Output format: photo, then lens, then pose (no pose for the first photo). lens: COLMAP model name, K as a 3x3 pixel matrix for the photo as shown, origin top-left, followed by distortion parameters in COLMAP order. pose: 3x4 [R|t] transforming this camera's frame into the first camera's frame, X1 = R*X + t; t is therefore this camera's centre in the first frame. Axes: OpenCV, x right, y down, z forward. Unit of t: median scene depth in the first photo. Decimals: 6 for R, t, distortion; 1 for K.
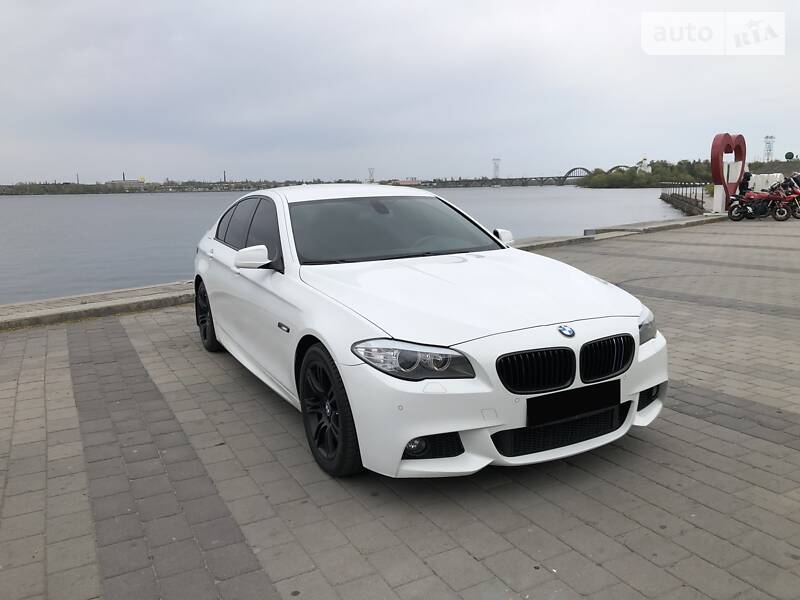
lens RADIAL K [[650.4, 0, 398.8], [0, 650.4, 297.4], [0, 0, 1]] dist [0.034414, -0.023630]
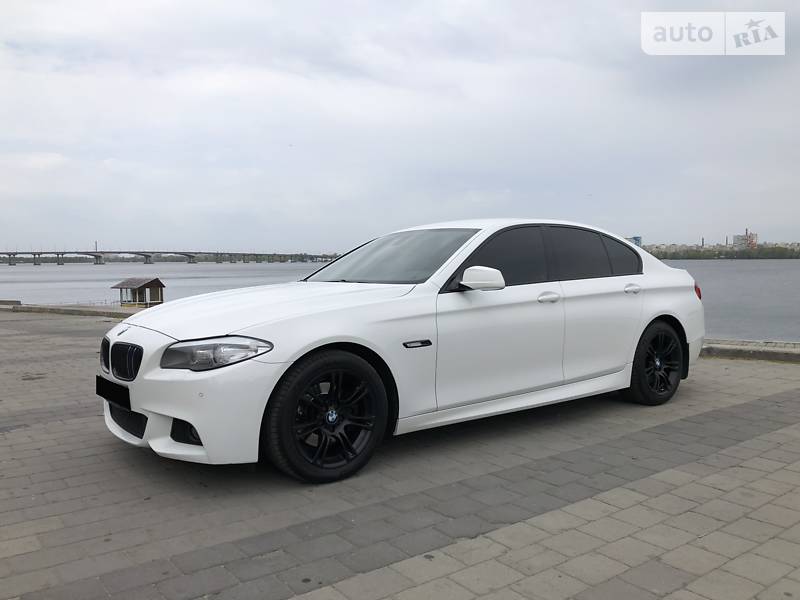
lens RADIAL K [[650.4, 0, 398.8], [0, 650.4, 291.4], [0, 0, 1]] dist [0.034414, -0.023630]
pose [[0.181668, 0.065094, -0.981203, 1.345043], [-0.163059, 0.985987, 0.035222, -0.125902], [0.969747, 0.153596, 0.189736, 1.102742]]
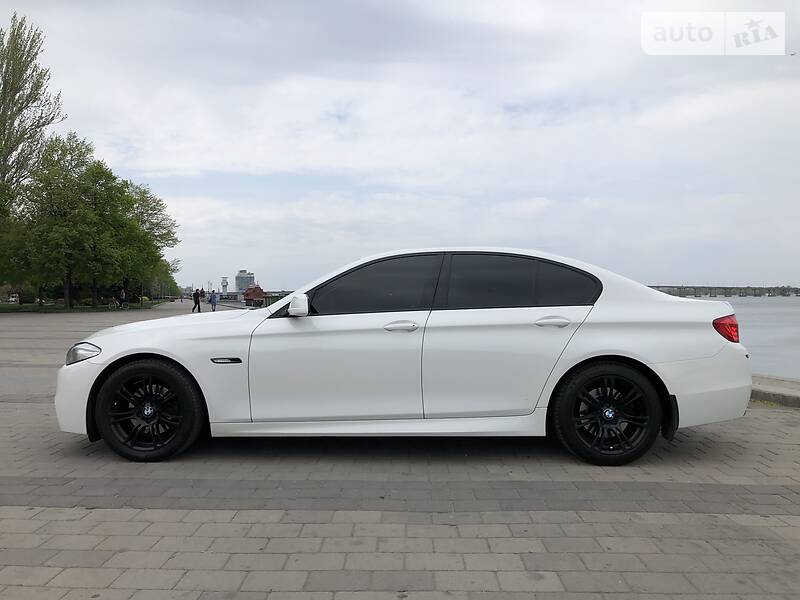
lens RADIAL K [[650.4, 0, 396.8], [0, 650.4, 297.5], [0, 0, 1]] dist [0.034414, -0.023630]
pose [[-0.477098, 0.022579, -0.878560, 1.249372], [-0.132534, 0.986389, 0.097322, -0.294909], [0.868799, 0.162871, -0.467612, 2.210955]]
